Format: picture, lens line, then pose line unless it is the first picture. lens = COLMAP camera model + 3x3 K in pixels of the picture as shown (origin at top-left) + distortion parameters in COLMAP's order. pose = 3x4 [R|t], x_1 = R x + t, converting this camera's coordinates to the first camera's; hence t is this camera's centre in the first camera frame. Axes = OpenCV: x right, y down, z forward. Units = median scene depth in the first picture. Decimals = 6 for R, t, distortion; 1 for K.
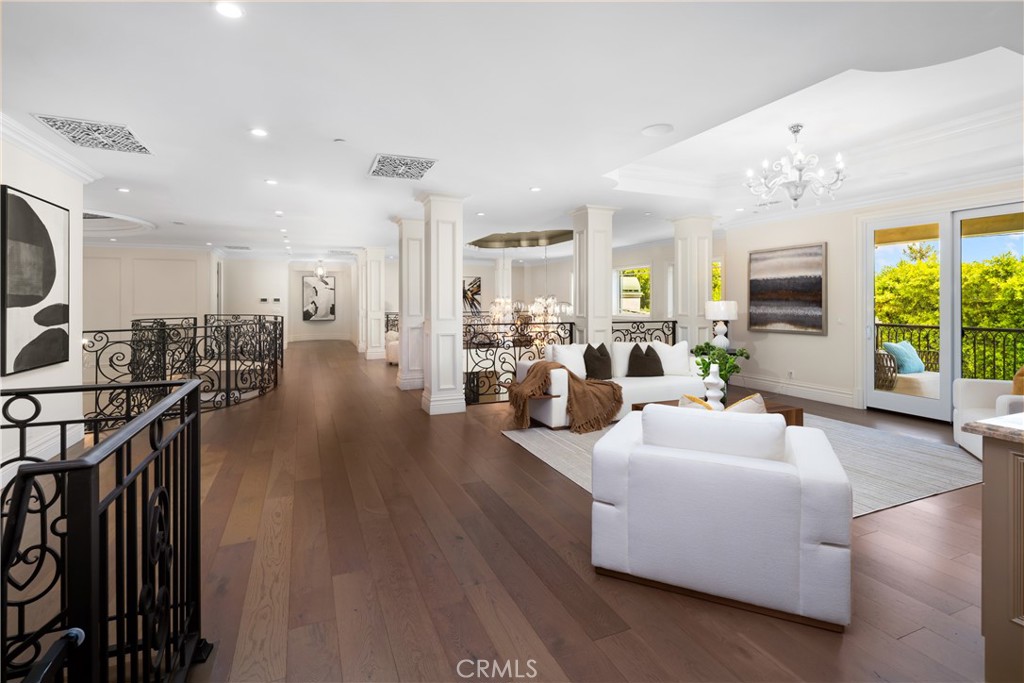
lens RADIAL K [[494.4, 0, 508.4], [0, 494.4, 302.0], [0, 0, 1]] dist [0.001340, -0.000561]
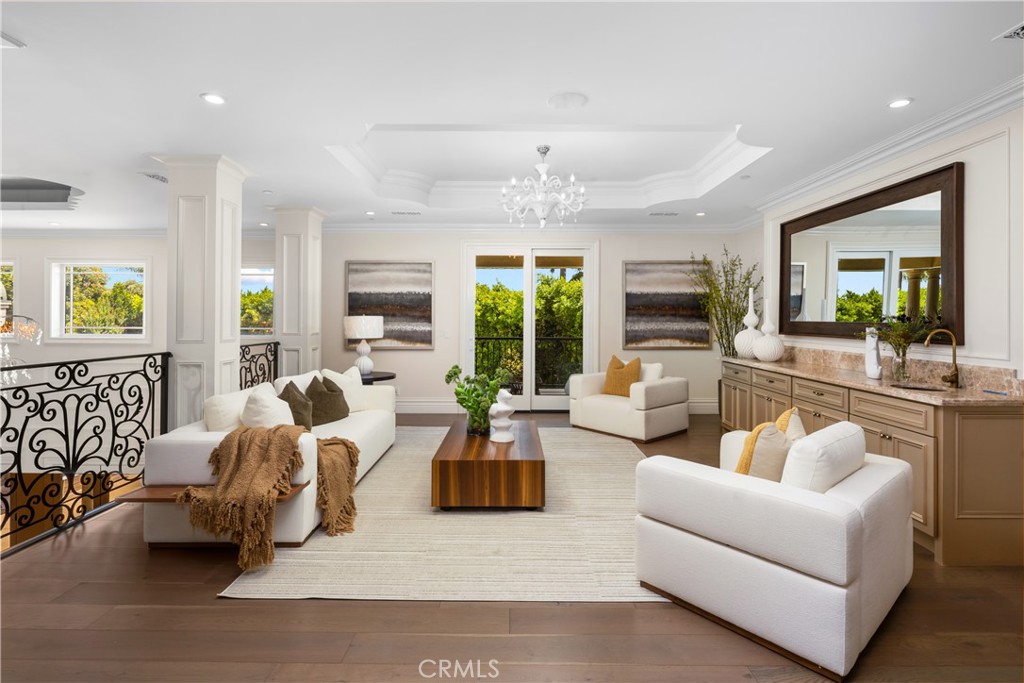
lens RADIAL K [[494.4, 0, 518.0], [0, 494.4, 316.7], [0, 0, 1]] dist [0.001340, -0.000561]
pose [[0.382277, 0.004203, 0.924038, -0.259023], [-0.004918, 0.999985, -0.002513, -0.000332], [-0.924035, -0.003583, 0.382292, 0.431606]]
